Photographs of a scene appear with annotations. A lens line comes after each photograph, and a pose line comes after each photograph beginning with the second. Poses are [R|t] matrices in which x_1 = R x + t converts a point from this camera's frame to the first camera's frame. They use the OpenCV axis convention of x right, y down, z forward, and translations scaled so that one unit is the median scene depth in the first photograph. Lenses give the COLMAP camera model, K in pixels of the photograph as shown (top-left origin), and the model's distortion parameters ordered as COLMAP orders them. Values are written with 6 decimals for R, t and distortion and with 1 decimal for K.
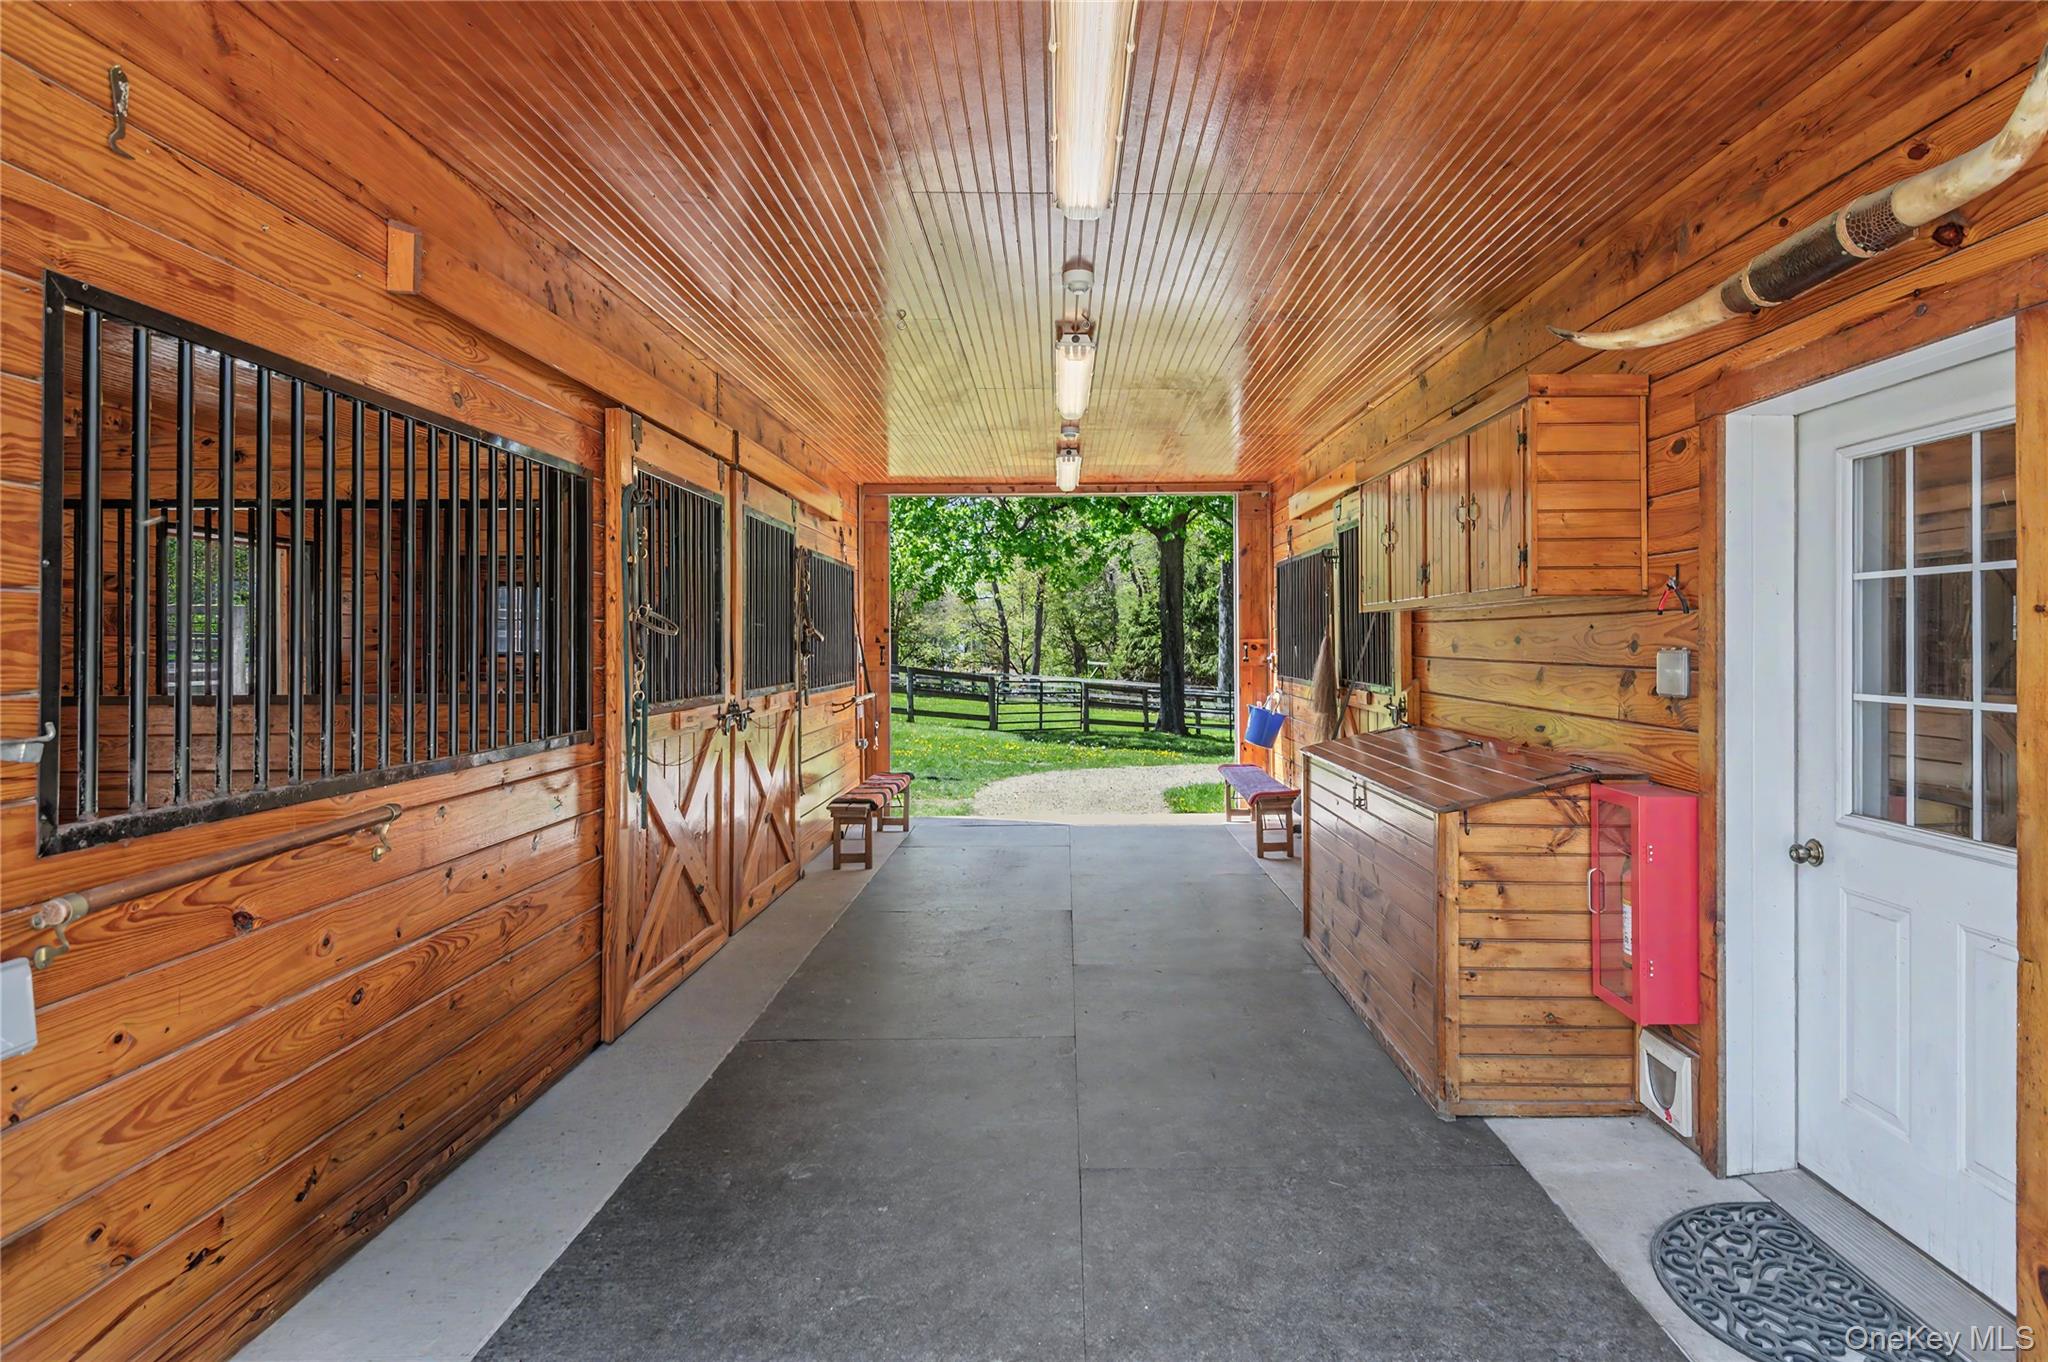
lens RADIAL K [[1107.6, 0, 1119.5], [0, 1107.6, 637.6], [0, 0, 1]] dist [0.004795, -0.000660]
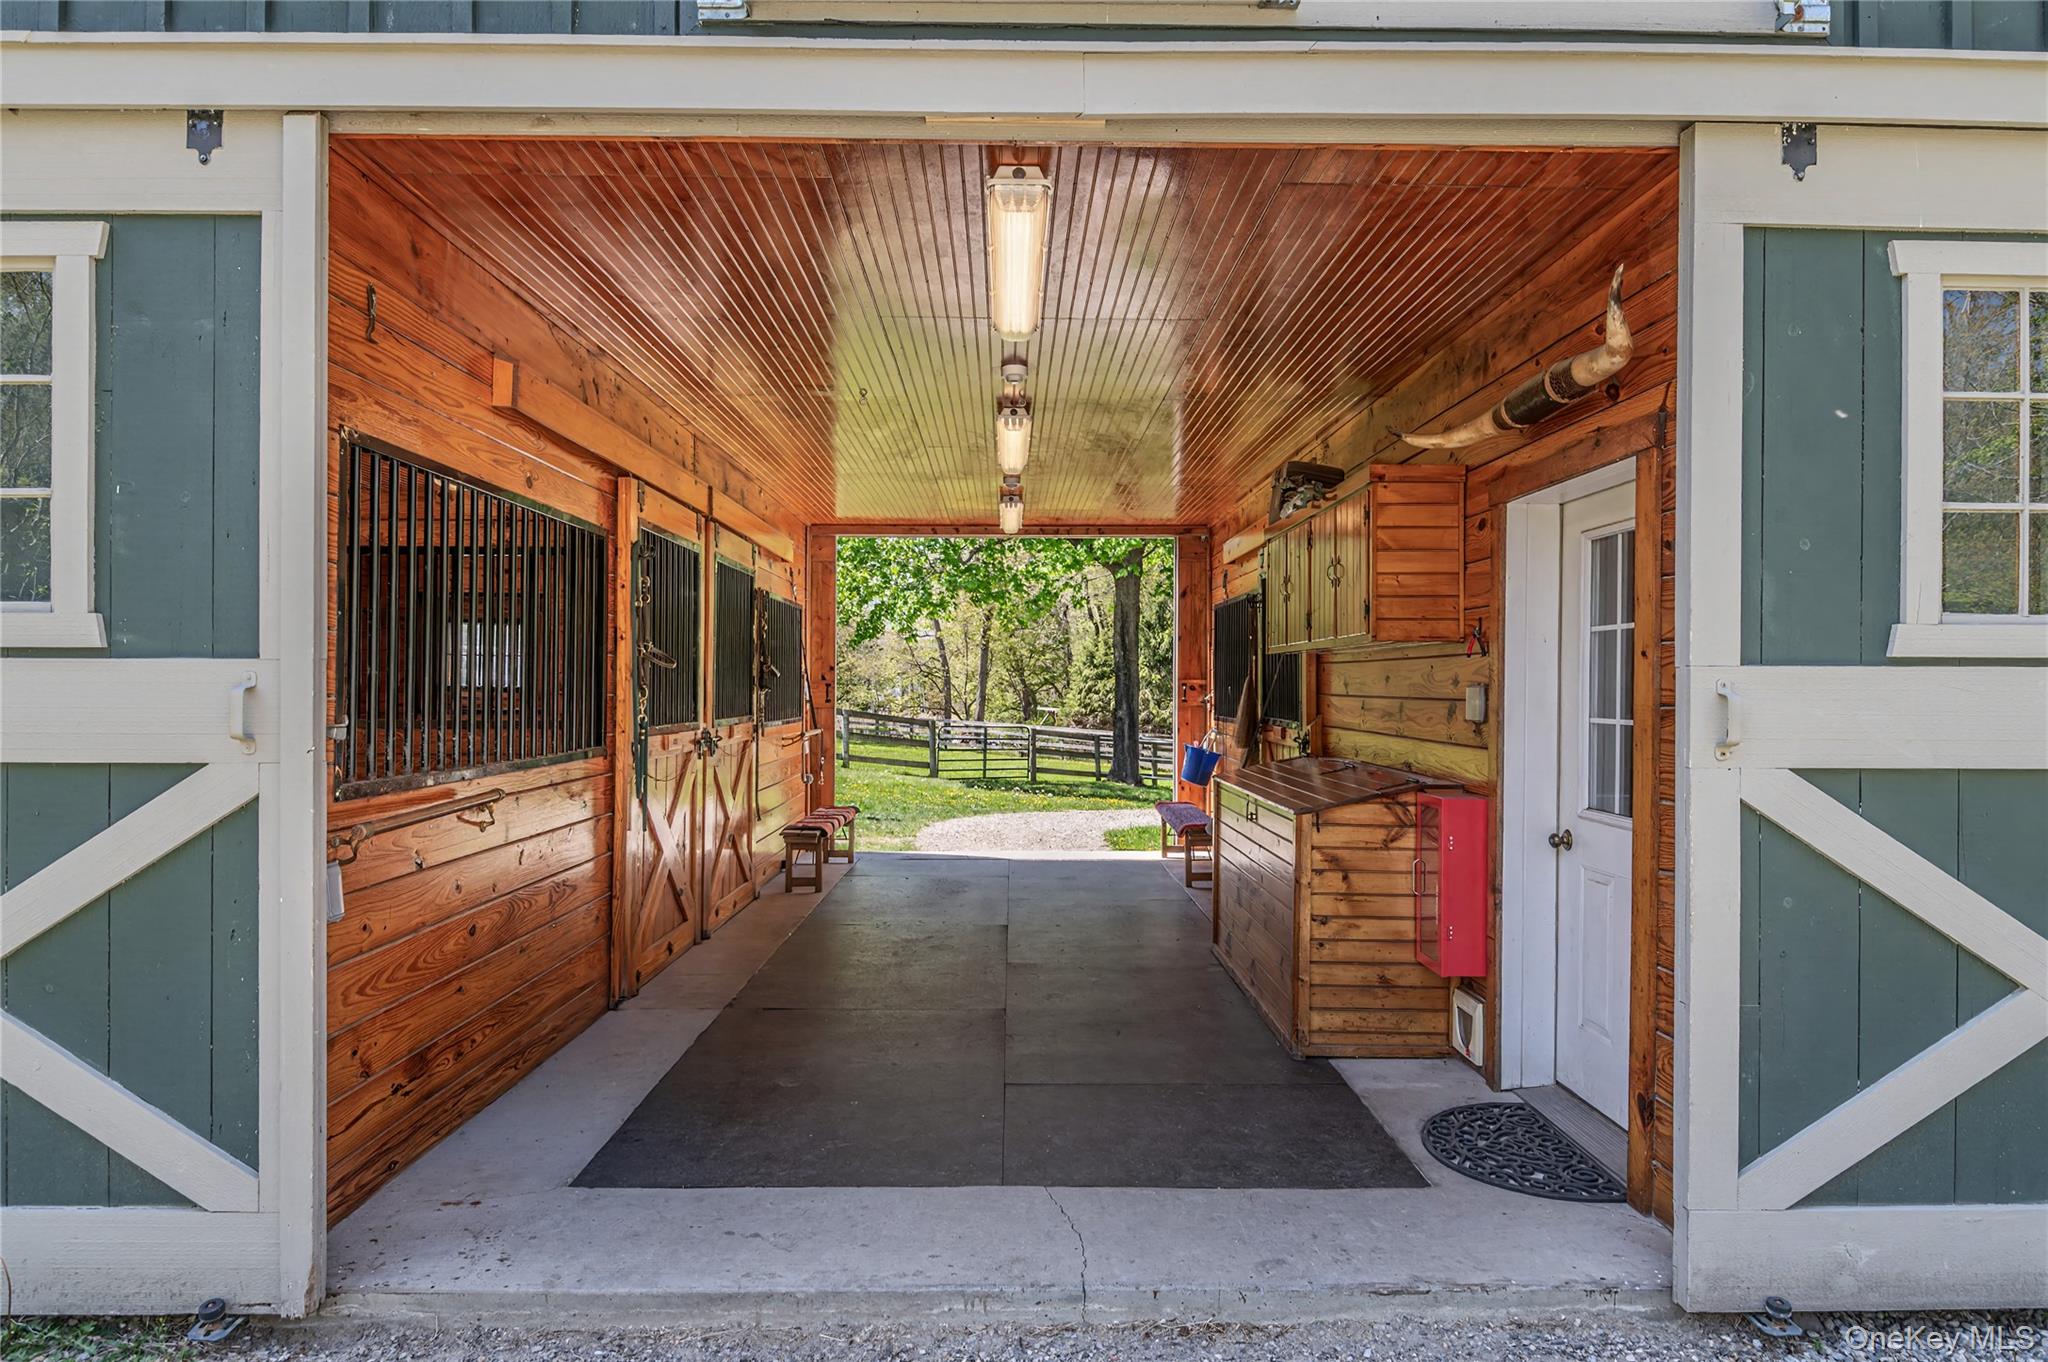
lens RADIAL K [[1213.5, 0, 1025.8], [0, 1213.5, 681.3], [0, 0, 1]] dist [0.021838, 0.000350]
pose [[0.999220, 0.009646, -0.038303, 0.031912], [-0.009614, 0.999953, 0.001014, 0.008644], [0.038311, -0.000645, 0.999266, -0.344292]]
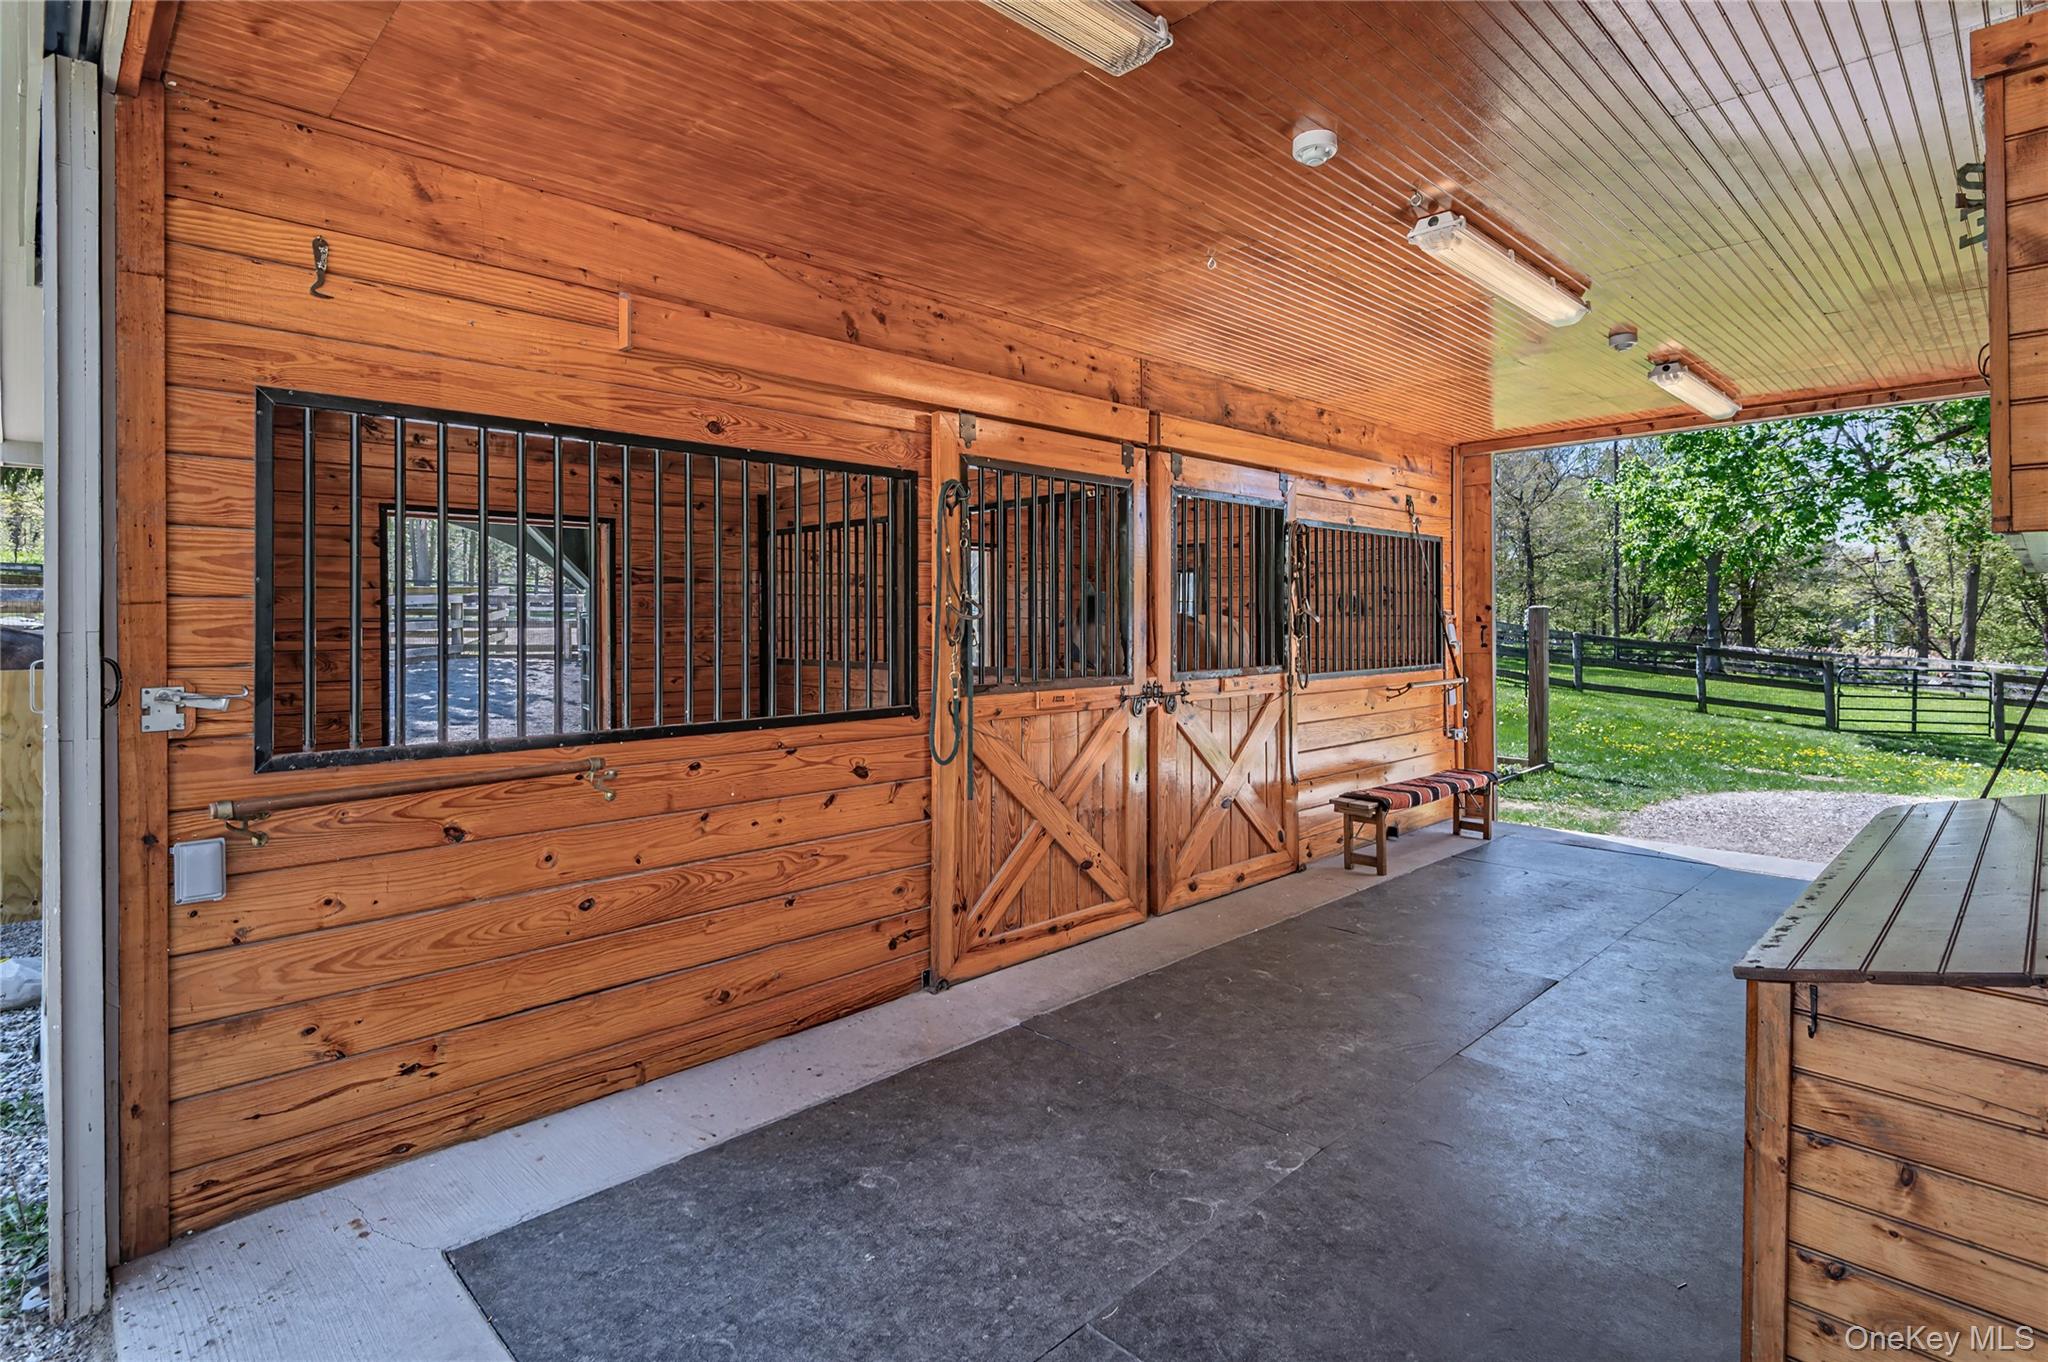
lens RADIAL K [[1042.8, 0, 930.2], [0, 1042.8, 623.3], [0, 0, 1]] dist [0.017052, -0.004300]
pose [[0.667136, 0.001407, -0.744934, 0.361269], [0.005486, 0.999962, 0.006803, -0.006379], [0.744915, -0.008625, 0.667103, 0.368637]]
